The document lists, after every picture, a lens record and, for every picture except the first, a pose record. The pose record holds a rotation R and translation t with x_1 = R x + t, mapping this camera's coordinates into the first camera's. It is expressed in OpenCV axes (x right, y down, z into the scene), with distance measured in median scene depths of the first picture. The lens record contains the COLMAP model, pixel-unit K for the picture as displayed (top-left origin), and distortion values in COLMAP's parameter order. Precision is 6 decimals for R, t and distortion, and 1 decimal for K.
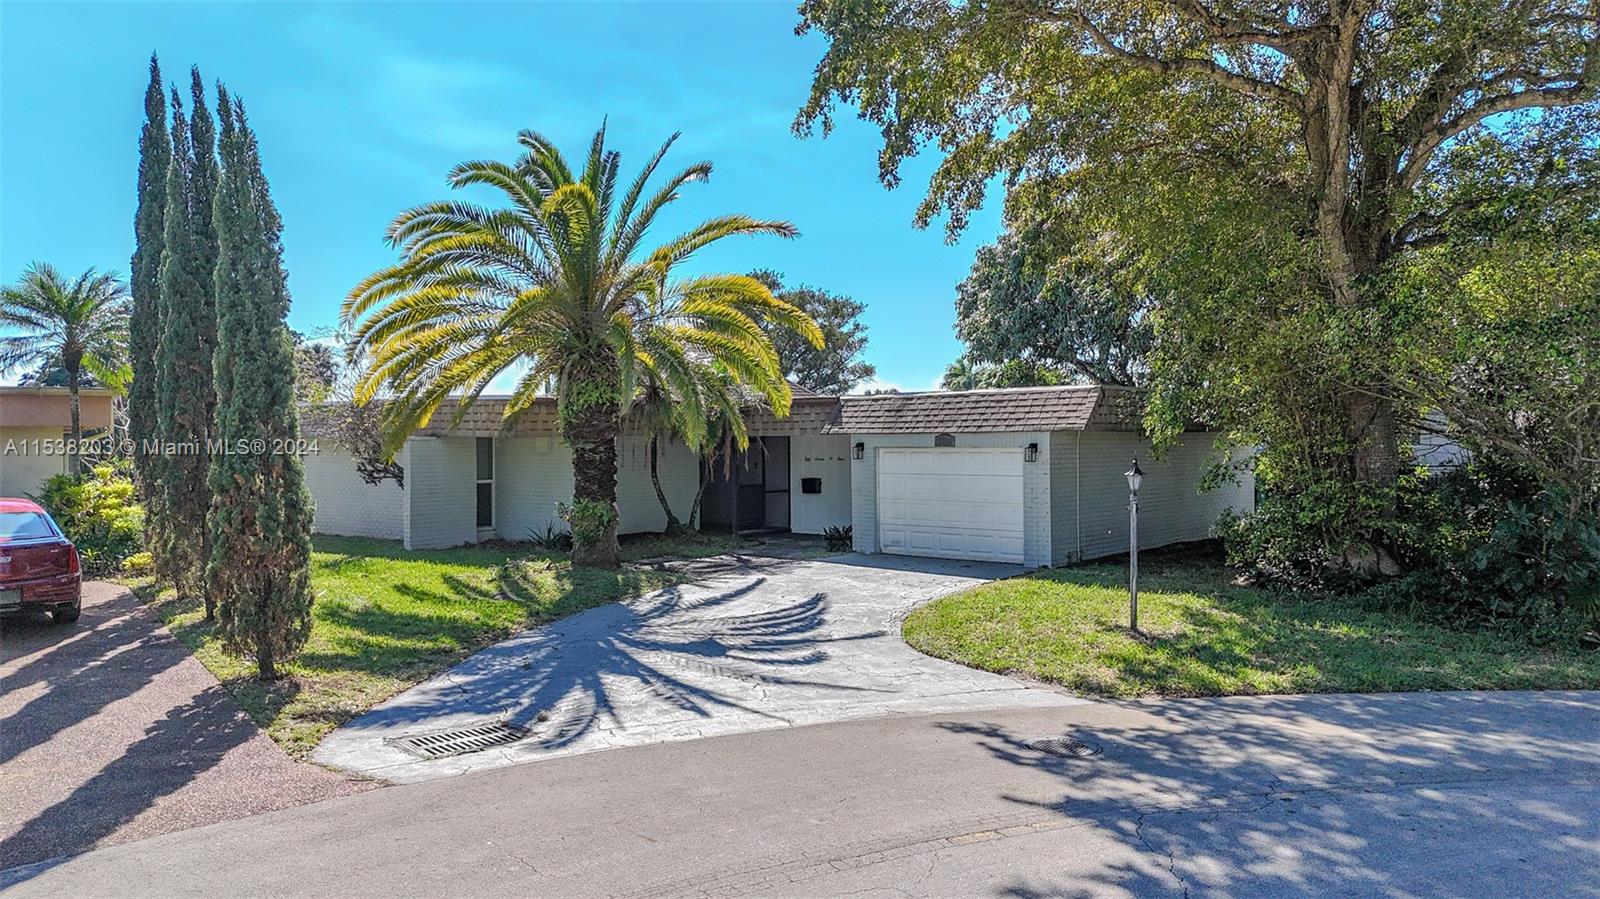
lens RADIAL K [[1267.3, 0, 800.0], [0, 1267.3, 449.5], [0, 0, 1]] dist [0.125132, -0.006494]
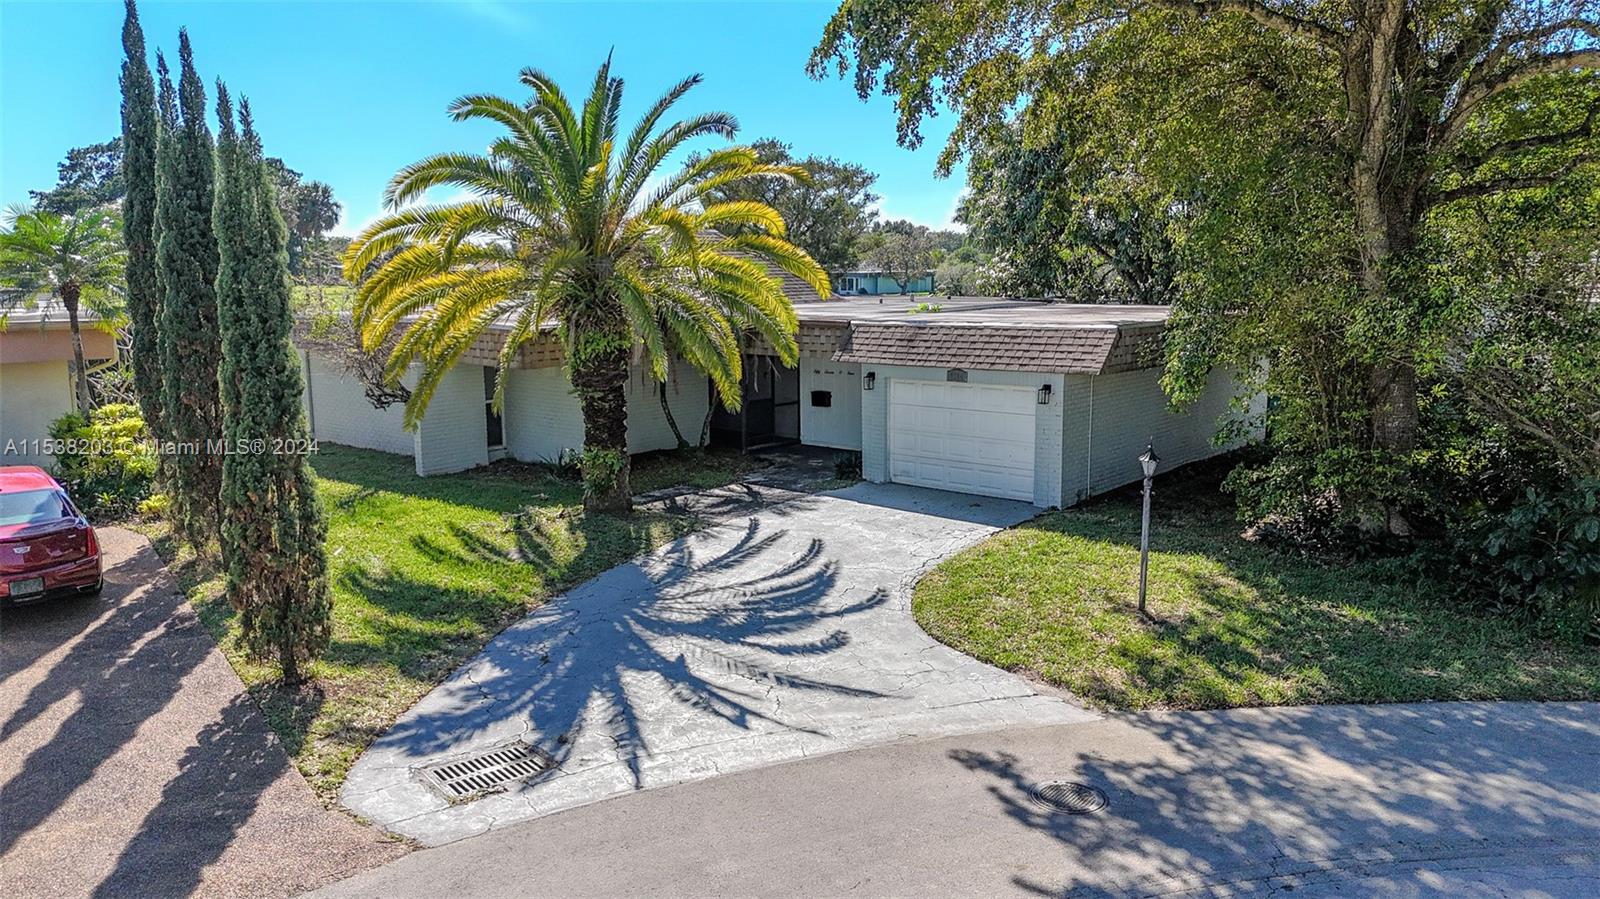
lens RADIAL K [[1267.3, 0, 800.0], [0, 1267.3, 449.5], [0, 0, 1]] dist [0.125132, -0.006494]
pose [[0.999990, 0.002114, -0.004061, -0.005189], [-0.001476, 0.988512, 0.151137, -0.124332], [0.004333, -0.151130, 0.988504, 0.016002]]
